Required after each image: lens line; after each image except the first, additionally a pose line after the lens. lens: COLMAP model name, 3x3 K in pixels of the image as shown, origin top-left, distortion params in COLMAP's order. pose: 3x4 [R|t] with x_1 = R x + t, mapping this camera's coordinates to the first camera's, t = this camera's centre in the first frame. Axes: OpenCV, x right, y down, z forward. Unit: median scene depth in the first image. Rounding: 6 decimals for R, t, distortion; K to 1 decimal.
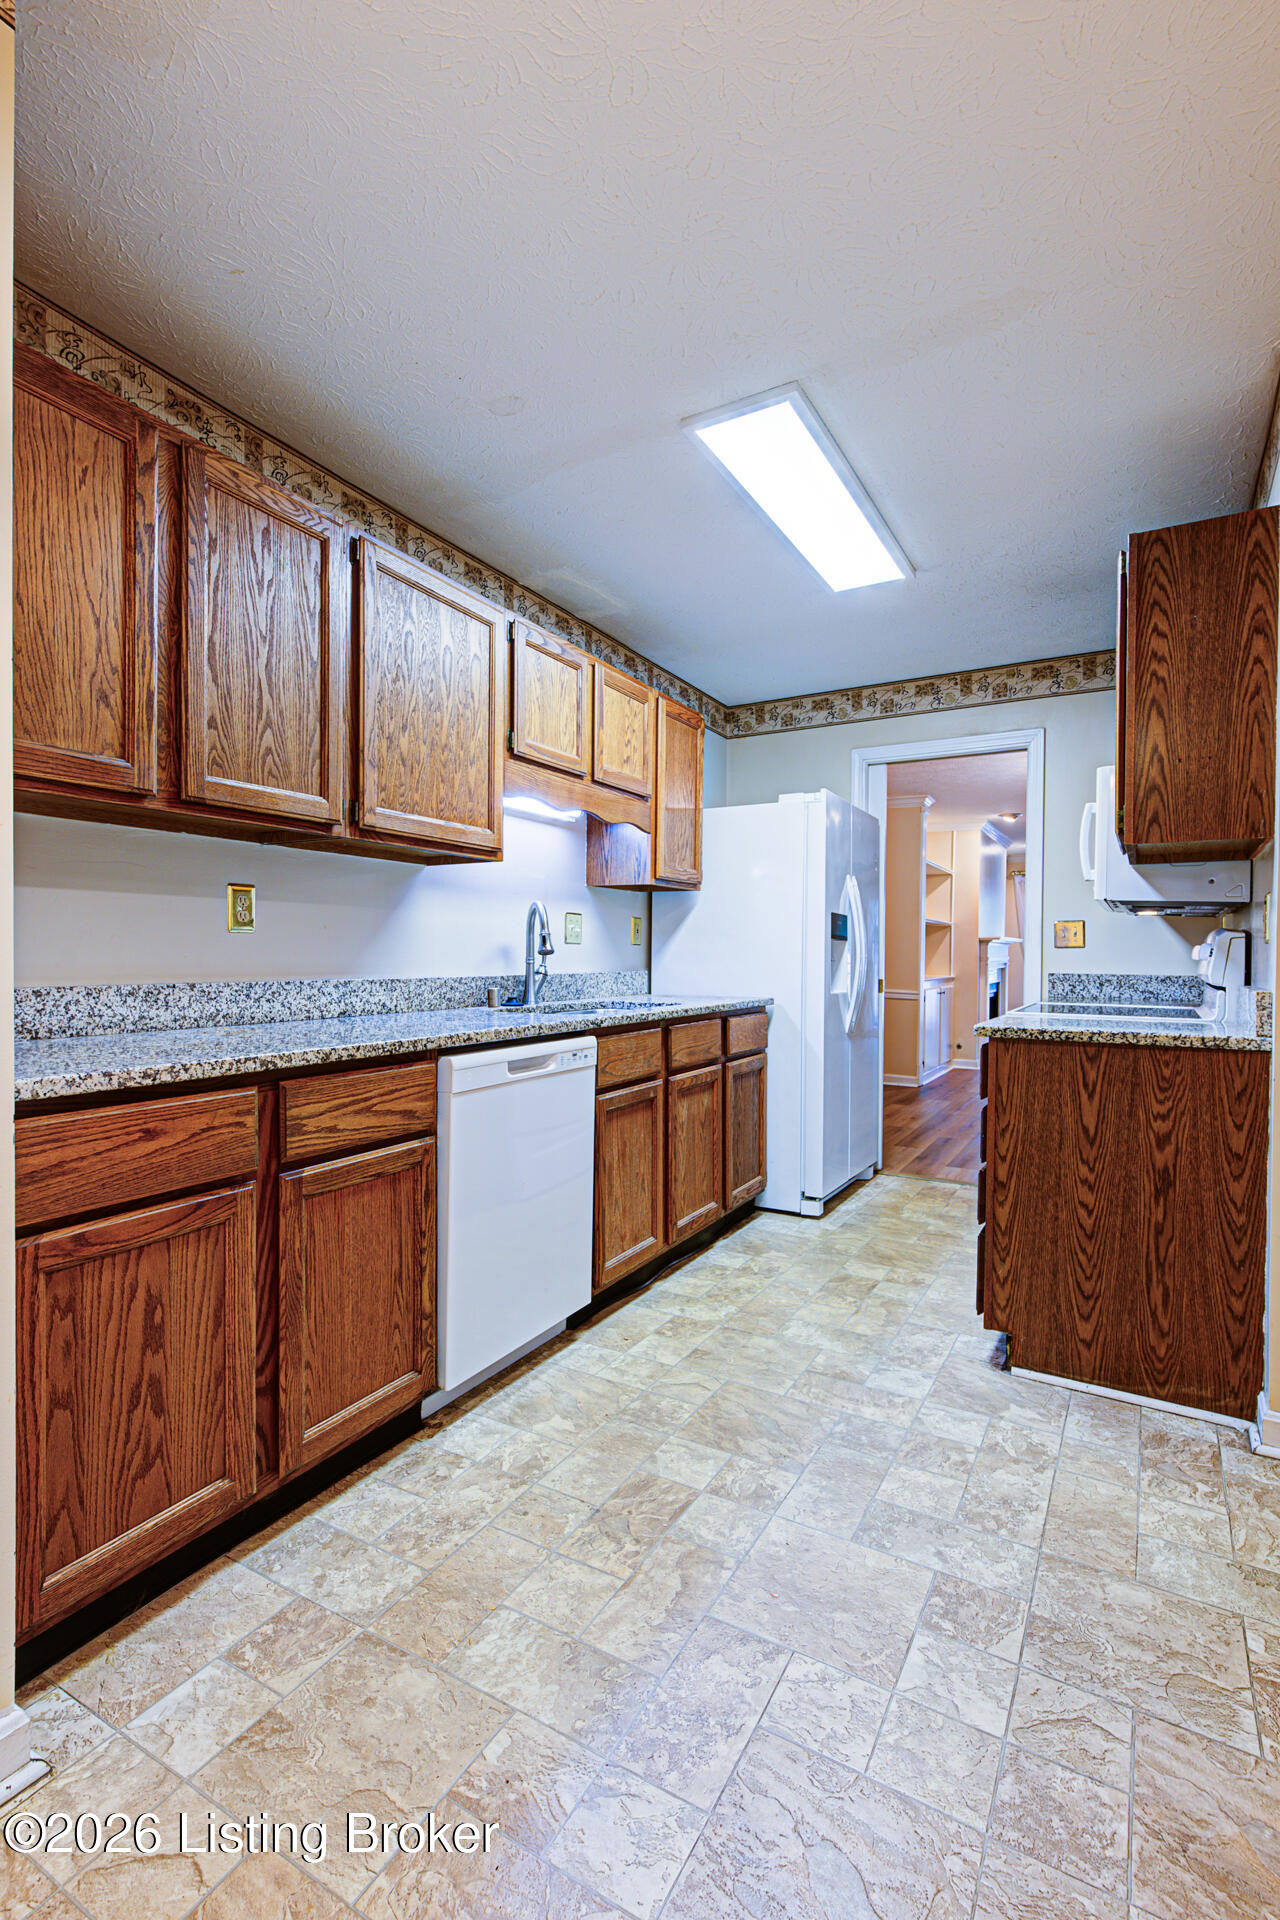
lens RADIAL K [[907.3, 0, 642.6], [0, 907.3, 955.0], [0, 0, 1]] dist [0.005406, 0.000446]
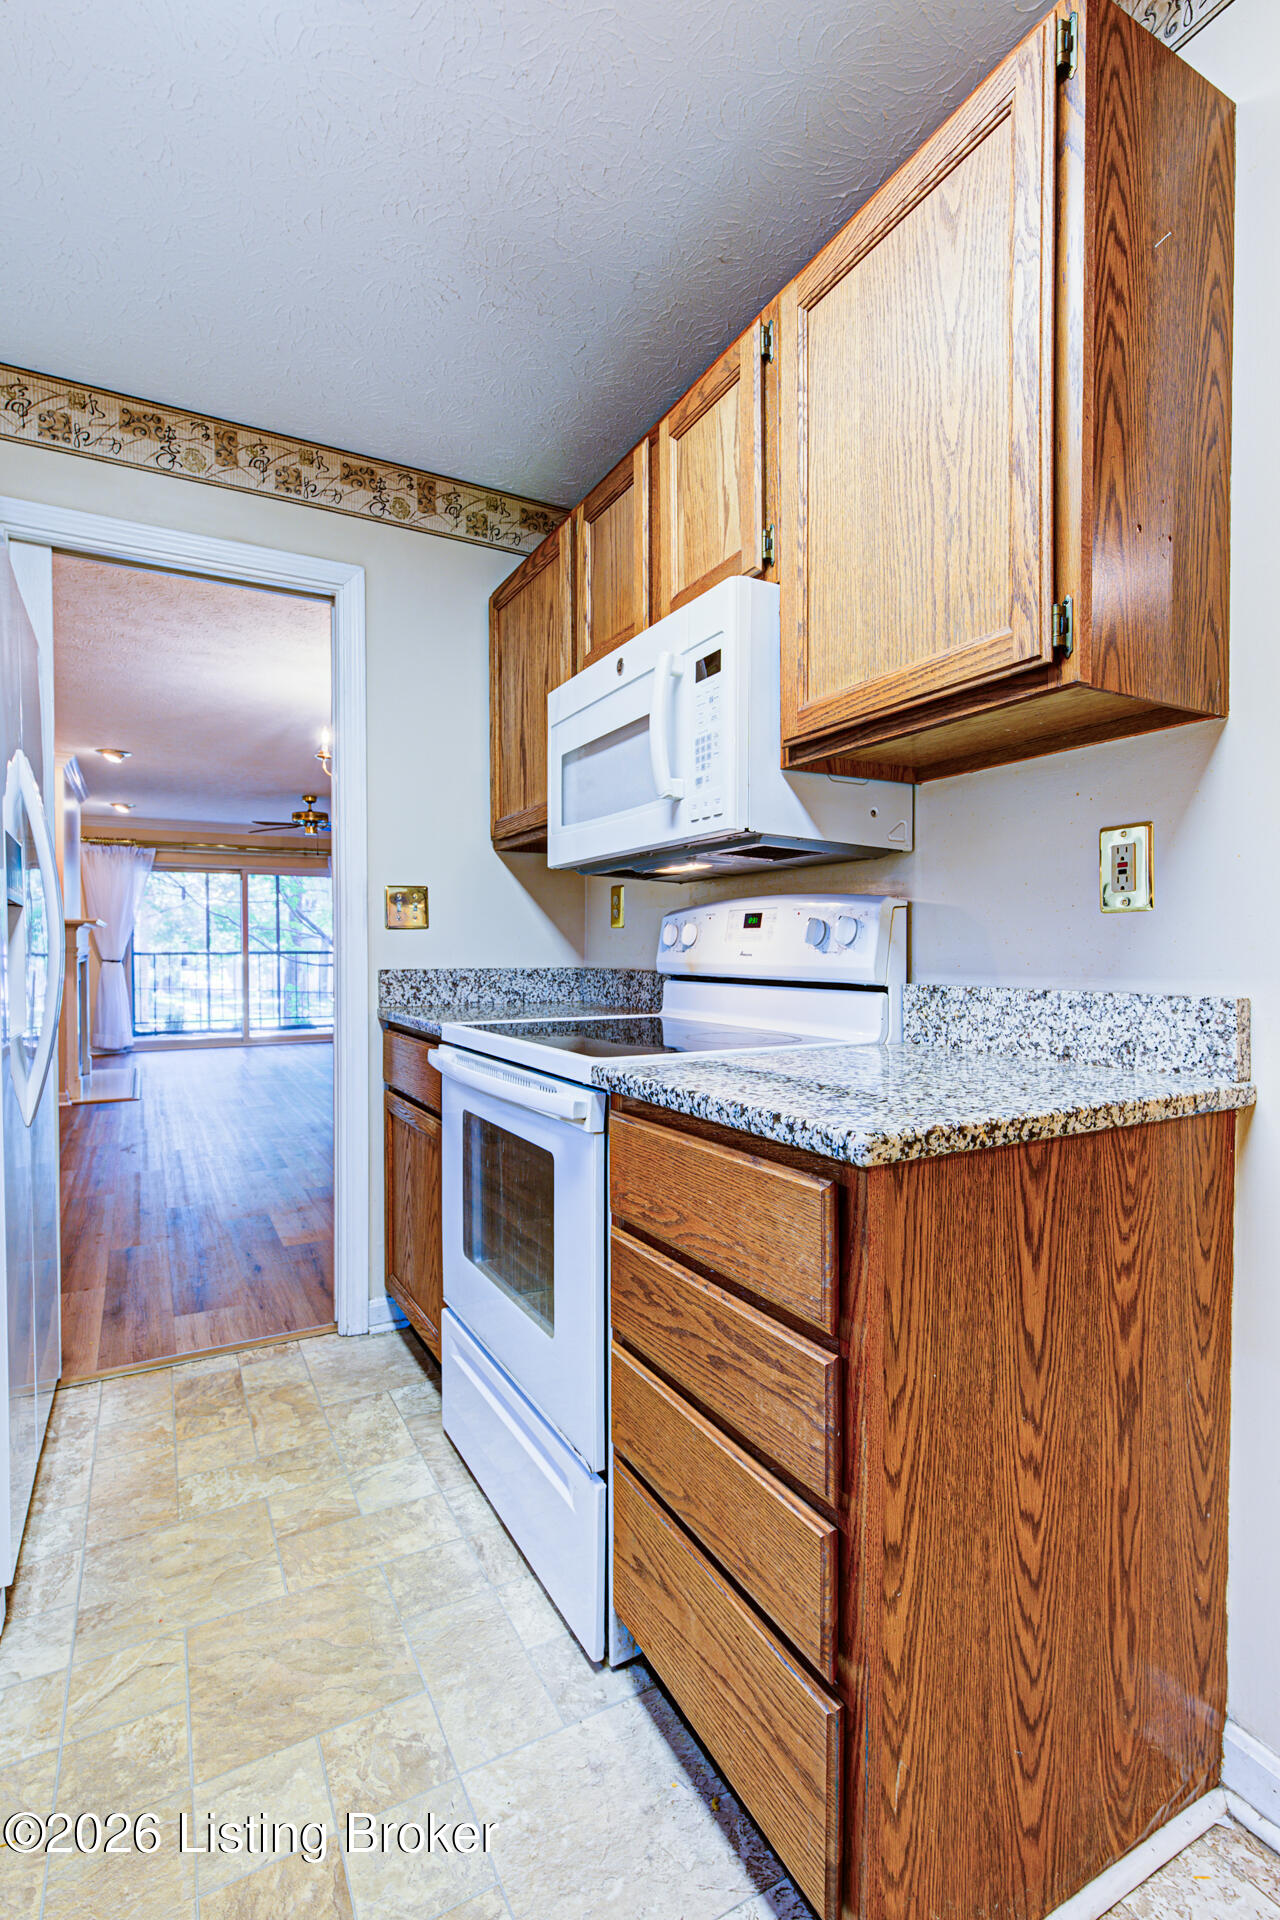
lens RADIAL K [[886.8, 0, 637.1], [0, 886.8, 965.4], [0, 0, 1]] dist [-0.001254, 0.000699]
pose [[0.522167, -0.023946, 0.852507, 0.041701], [0.004873, 0.999673, 0.025095, 0.005513], [-0.852829, -0.008950, 0.522113, 0.931147]]
